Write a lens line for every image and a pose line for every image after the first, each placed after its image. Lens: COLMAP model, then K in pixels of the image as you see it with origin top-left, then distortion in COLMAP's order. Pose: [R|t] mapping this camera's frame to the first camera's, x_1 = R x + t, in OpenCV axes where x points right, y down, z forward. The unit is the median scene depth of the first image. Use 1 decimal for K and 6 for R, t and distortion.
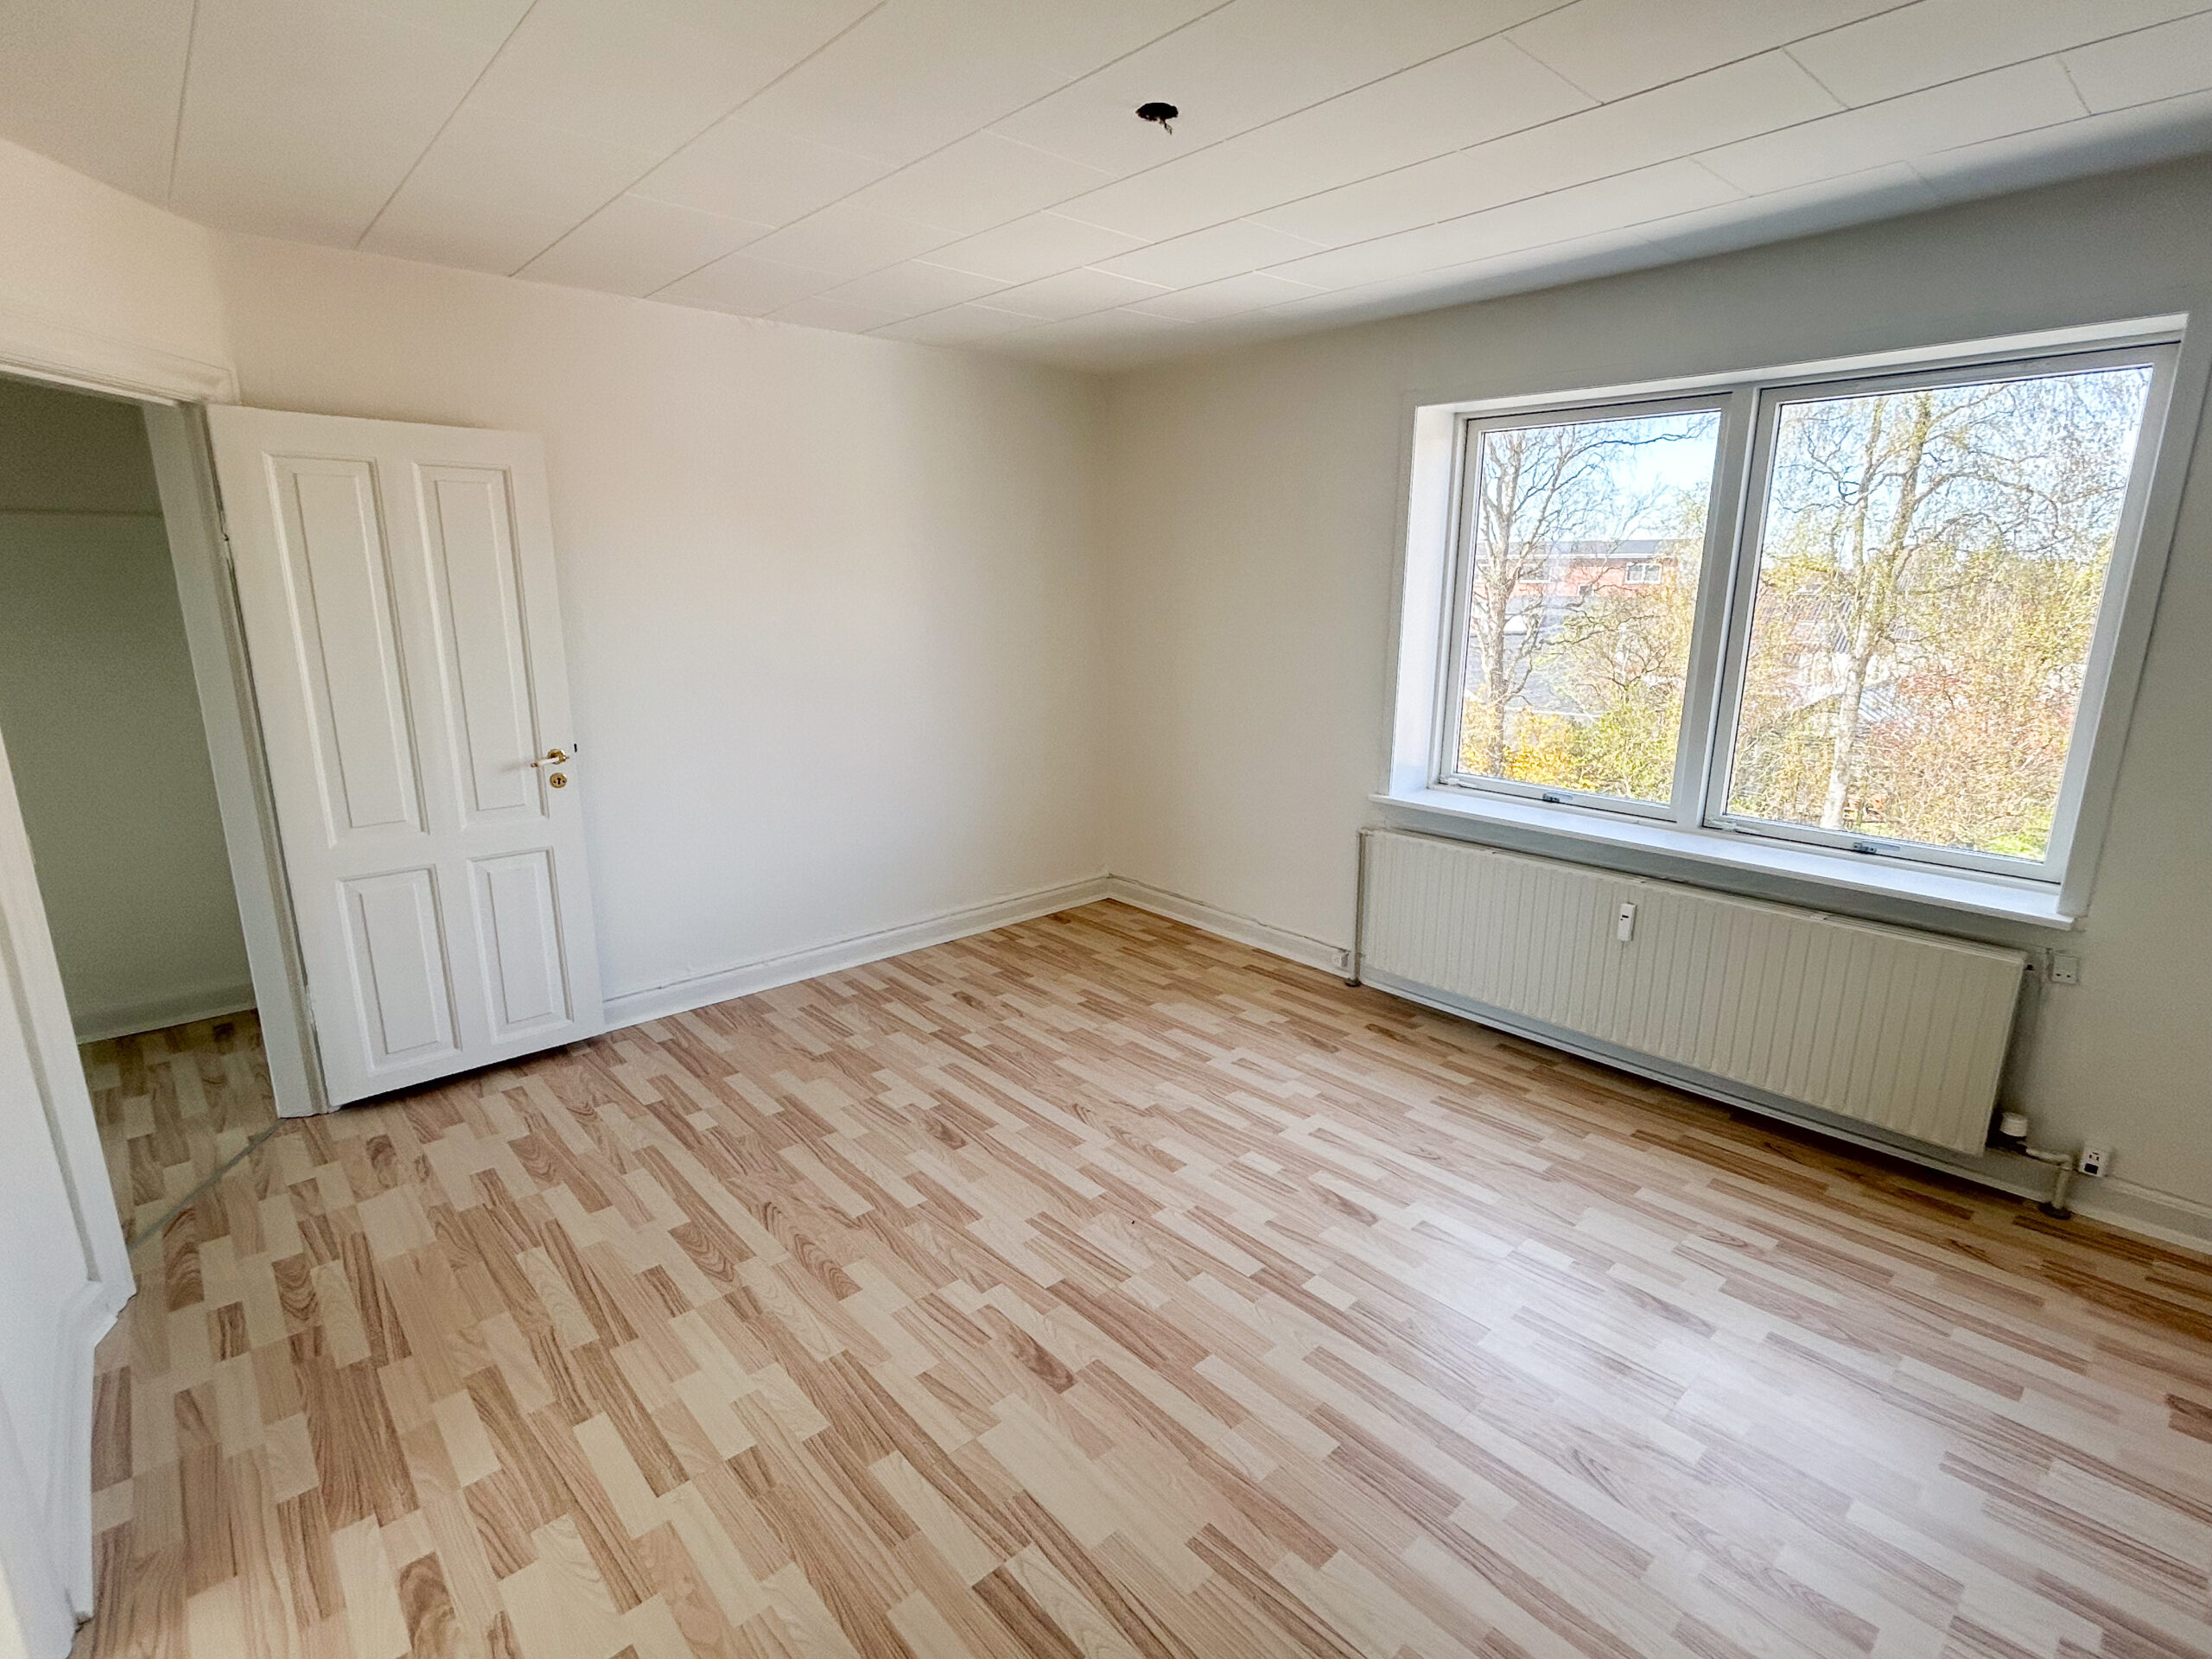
lens RADIAL K [[1060.4, 0, 1099.0], [0, 1060.4, 827.1], [0, 0, 1]] dist [0.003753, 0.000964]
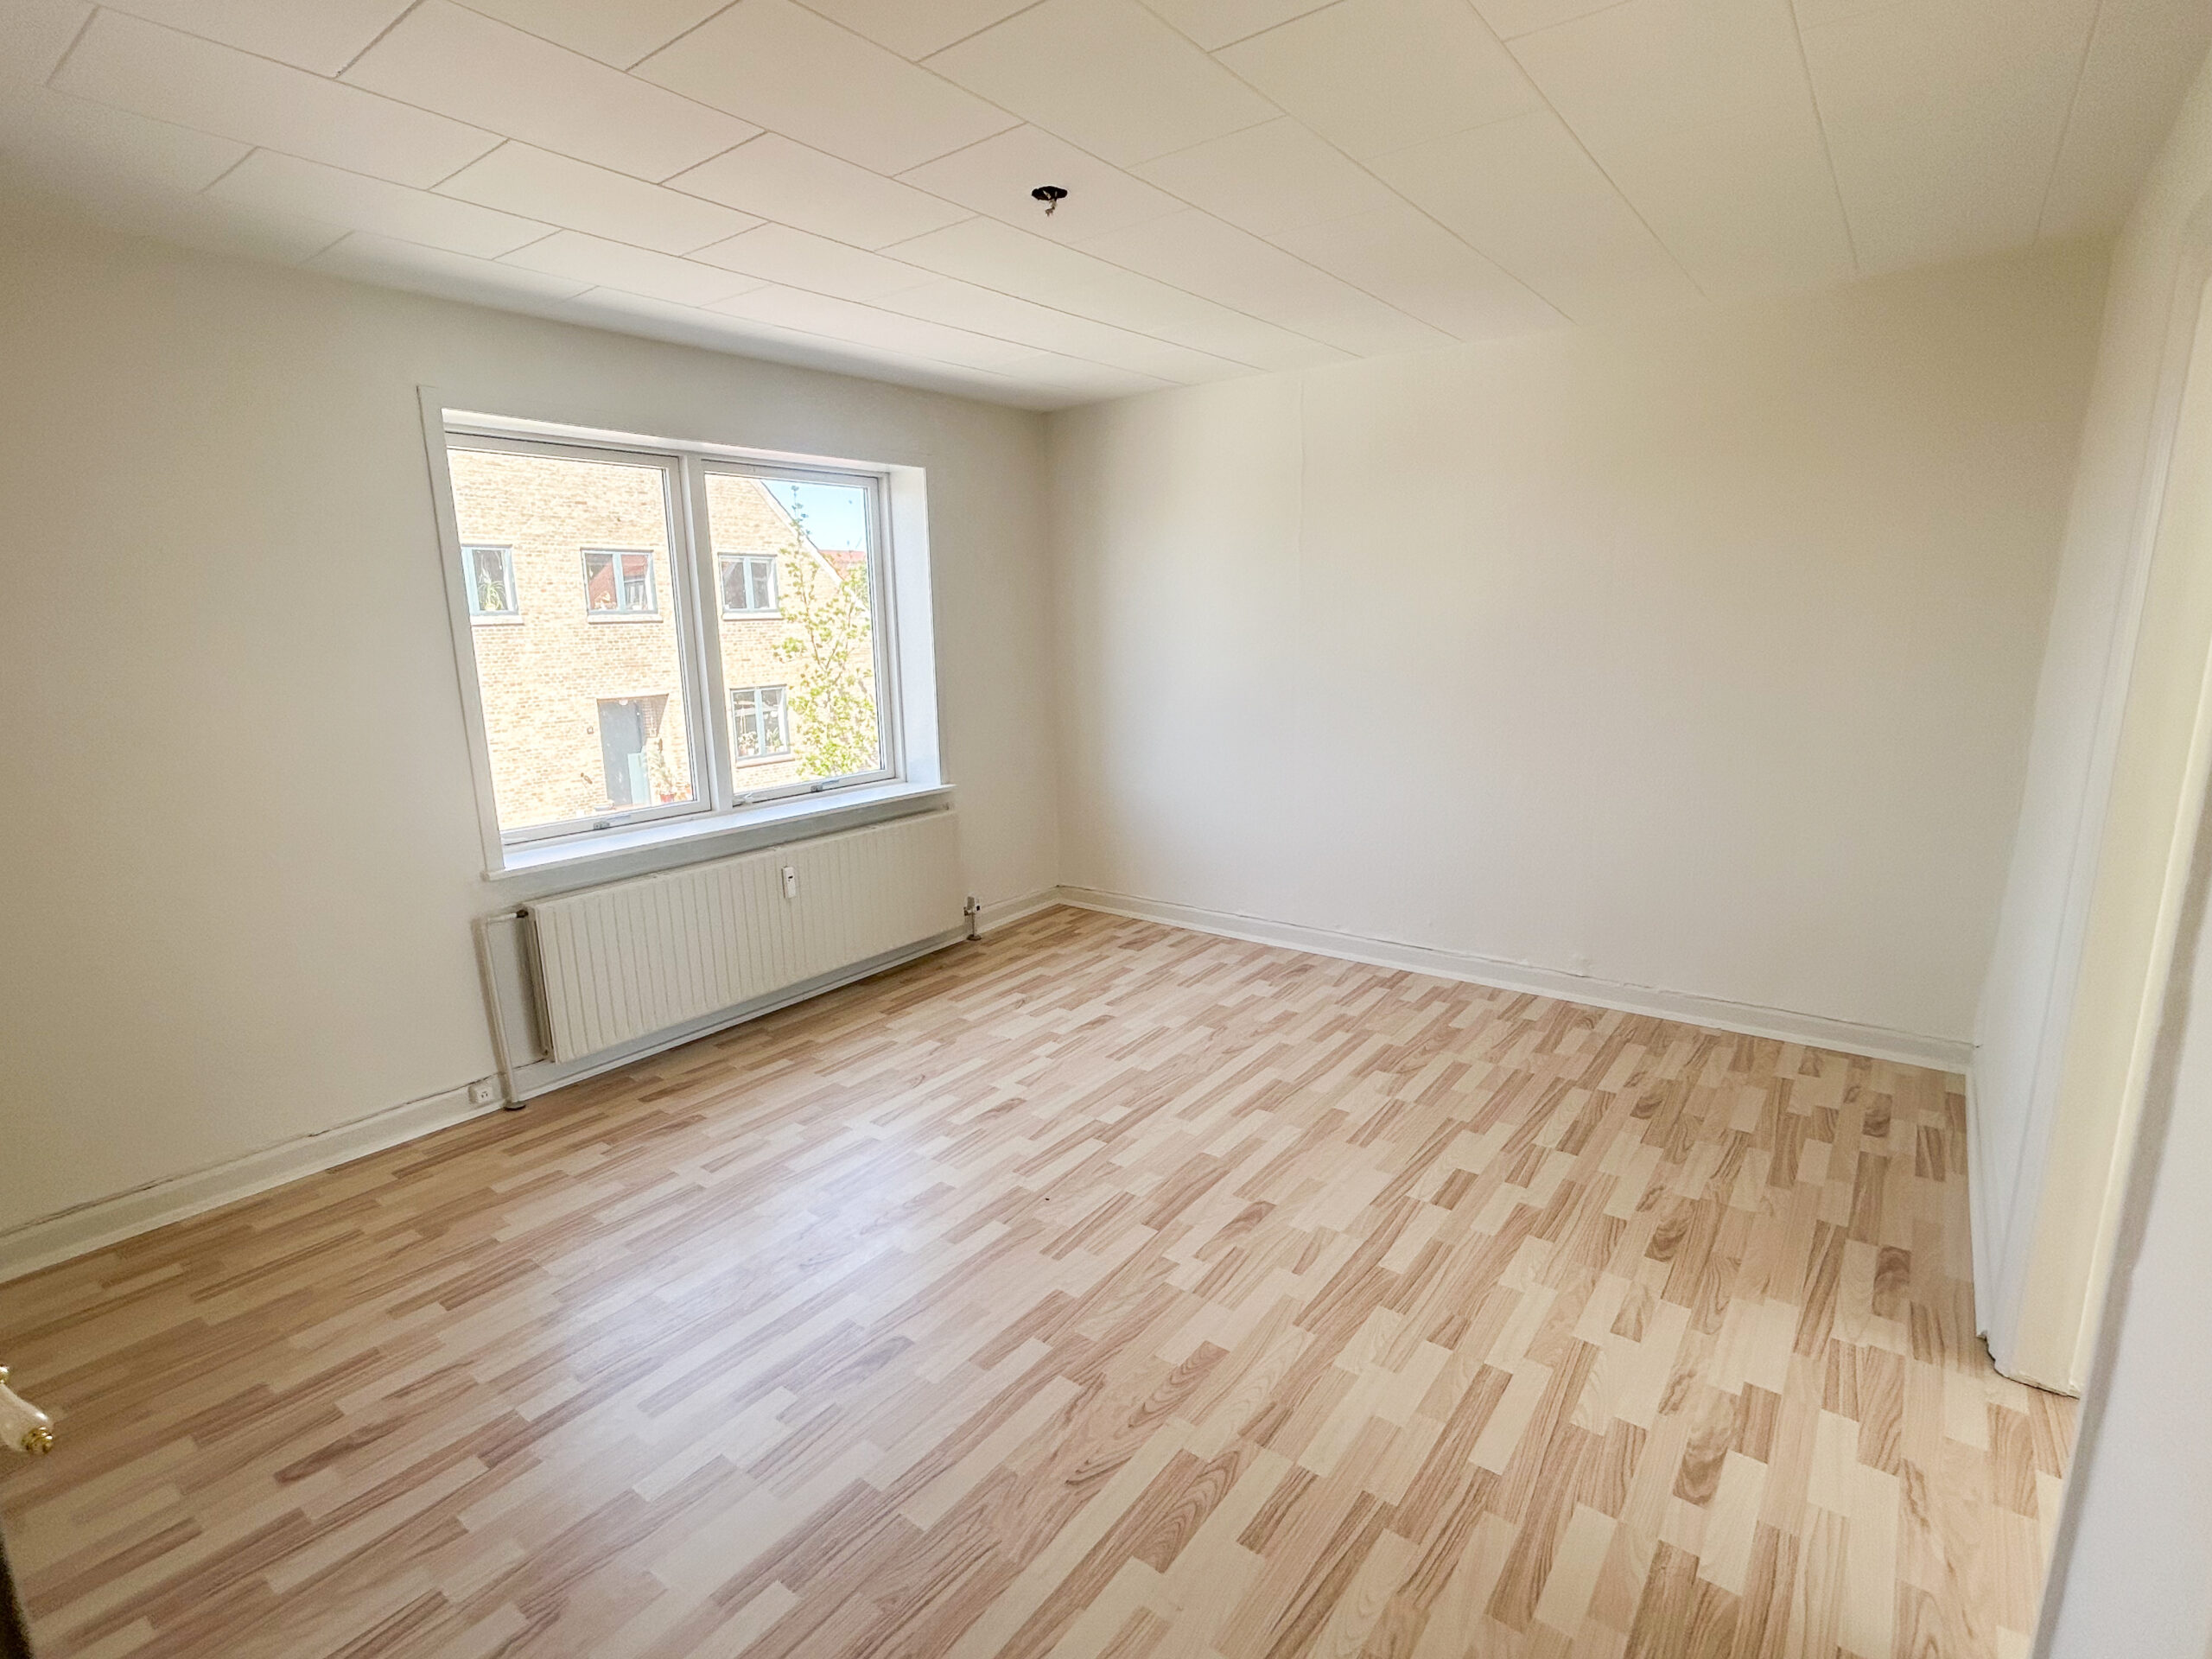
lens RADIAL K [[1060.4, 0, 1099.0], [0, 1060.4, 827.1], [0, 0, 1]] dist [0.003753, 0.000964]
pose [[-0.171798, -0.195545, 0.965530, -0.960022], [0.250621, 0.939179, 0.234802, -0.219186], [-0.952719, 0.282321, -0.112342, 1.002339]]
